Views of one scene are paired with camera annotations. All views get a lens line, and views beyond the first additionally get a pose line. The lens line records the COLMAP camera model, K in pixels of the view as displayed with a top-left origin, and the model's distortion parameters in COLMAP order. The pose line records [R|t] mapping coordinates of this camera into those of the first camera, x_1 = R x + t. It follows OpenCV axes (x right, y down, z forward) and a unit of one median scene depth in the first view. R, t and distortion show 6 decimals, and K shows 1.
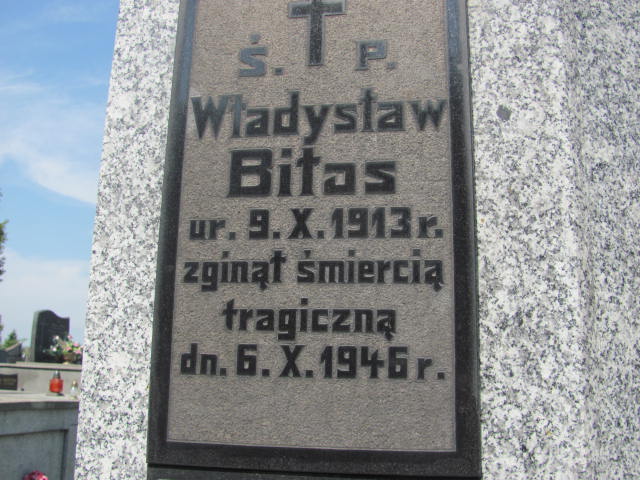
lens RADIAL K [[661.0, 0, 320.2], [0, 661.0, 247.4], [0, 0, 1]] dist [-0.228308, 0.264788]
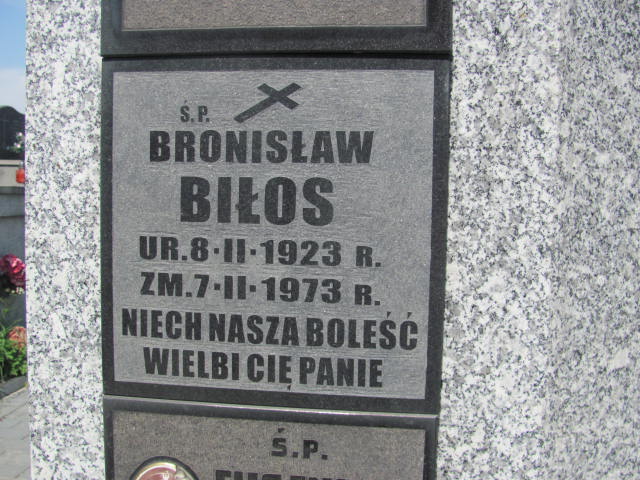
lens RADIAL K [[661.0, 0, 320.2], [0, 661.0, 247.4], [0, 0, 1]] dist [-0.228308, 0.264788]
pose [[0.998872, -0.002282, 0.047420, 0.007816], [-0.011224, 0.959176, 0.282586, 0.350803], [-0.046129, -0.282799, 0.958069, -0.000714]]
